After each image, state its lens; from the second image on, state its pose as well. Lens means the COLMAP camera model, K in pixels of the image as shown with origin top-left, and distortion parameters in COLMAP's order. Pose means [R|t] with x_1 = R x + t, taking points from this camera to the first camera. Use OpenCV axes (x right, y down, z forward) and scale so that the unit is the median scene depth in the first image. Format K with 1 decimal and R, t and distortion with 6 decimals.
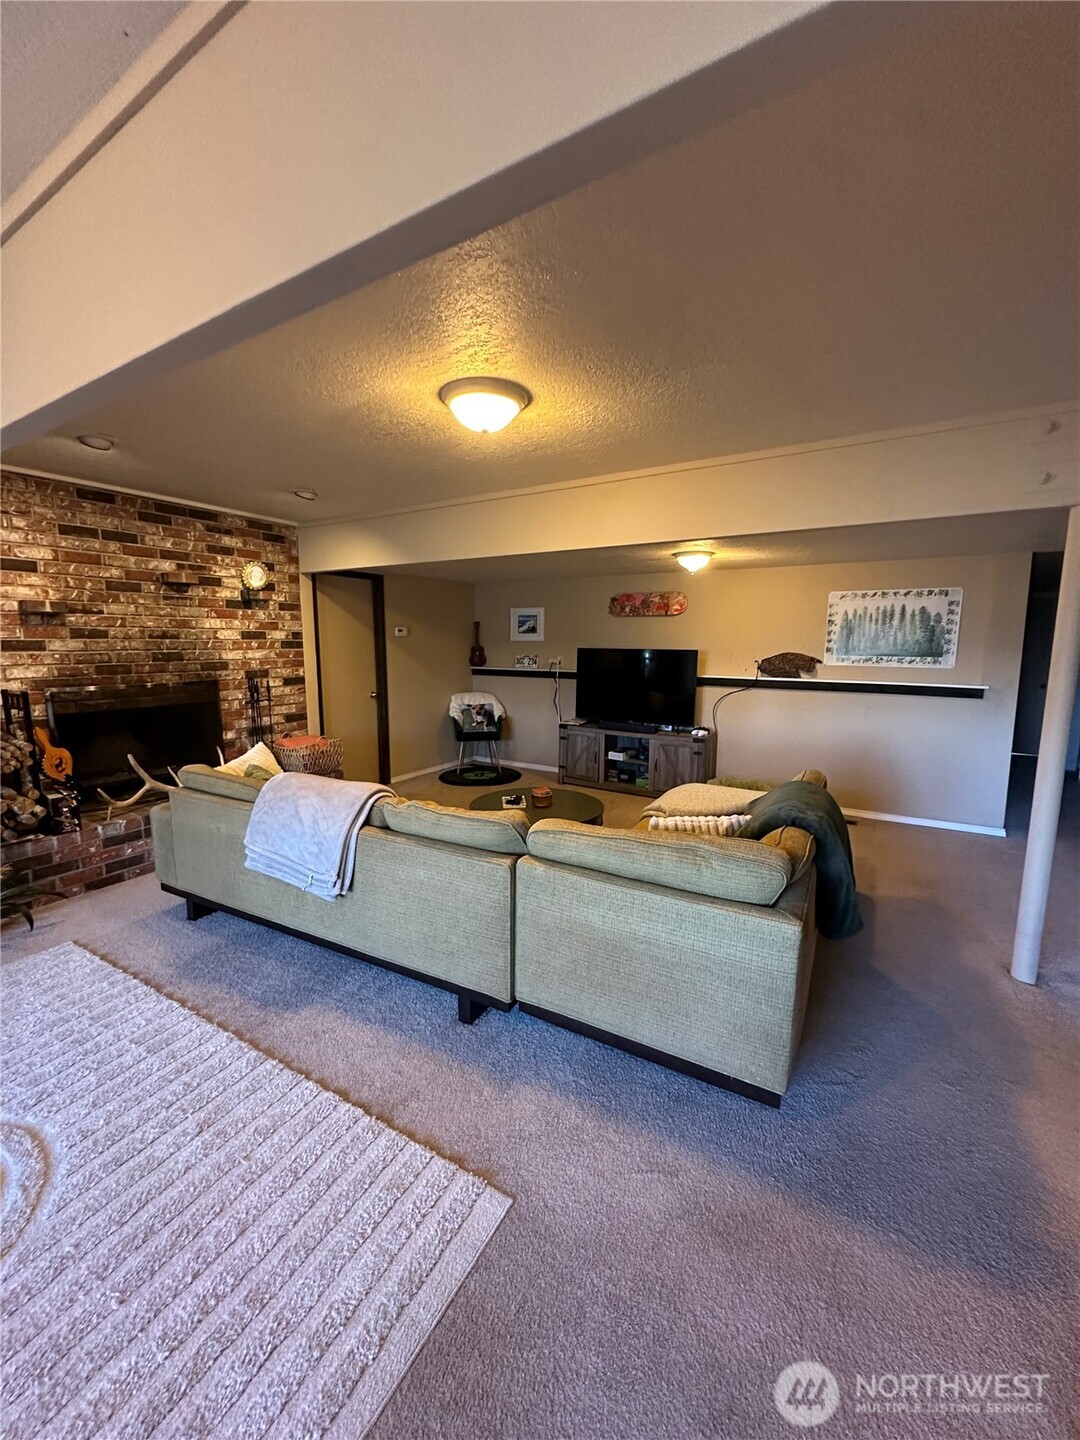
lens RADIAL K [[567.0, 0, 538.5], [0, 567.0, 719.5], [0, 0, 1]] dist [-0.002355, -0.000038]
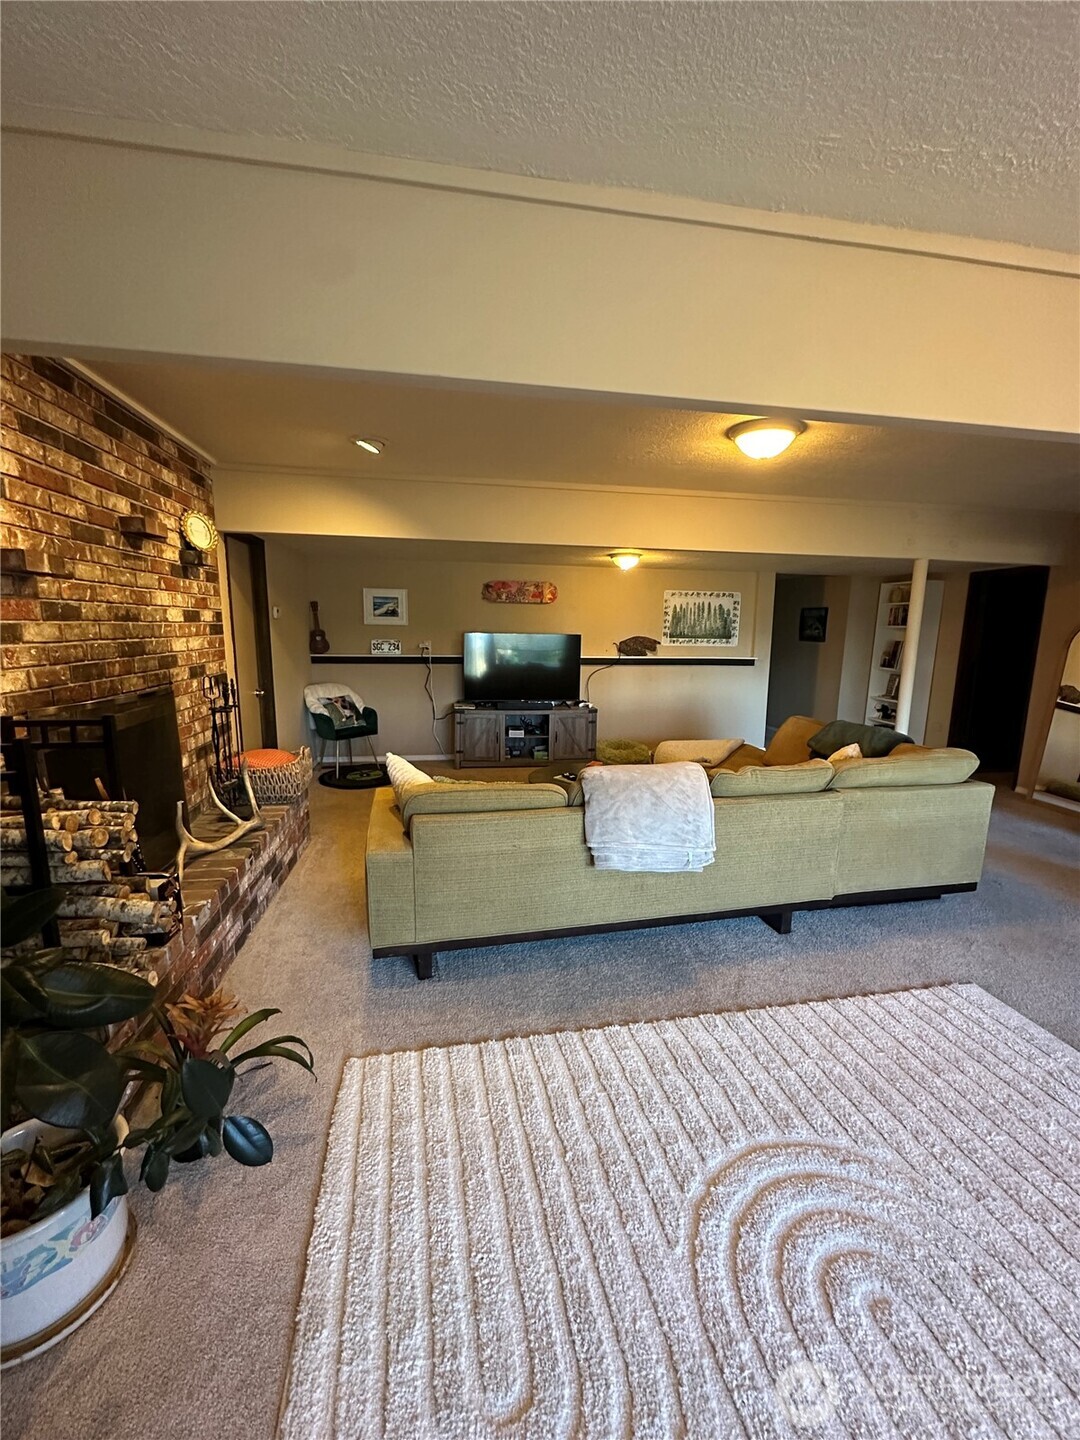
lens RADIAL K [[567.0, 0, 541.4], [0, 567.0, 720.1], [0, 0, 1]] dist [-0.002355, -0.000038]
pose [[0.759442, -0.100623, 0.642746, -0.611379], [0.079612, 0.994915, 0.061689, -0.028139], [-0.645685, 0.004322, 0.763592, 0.177807]]
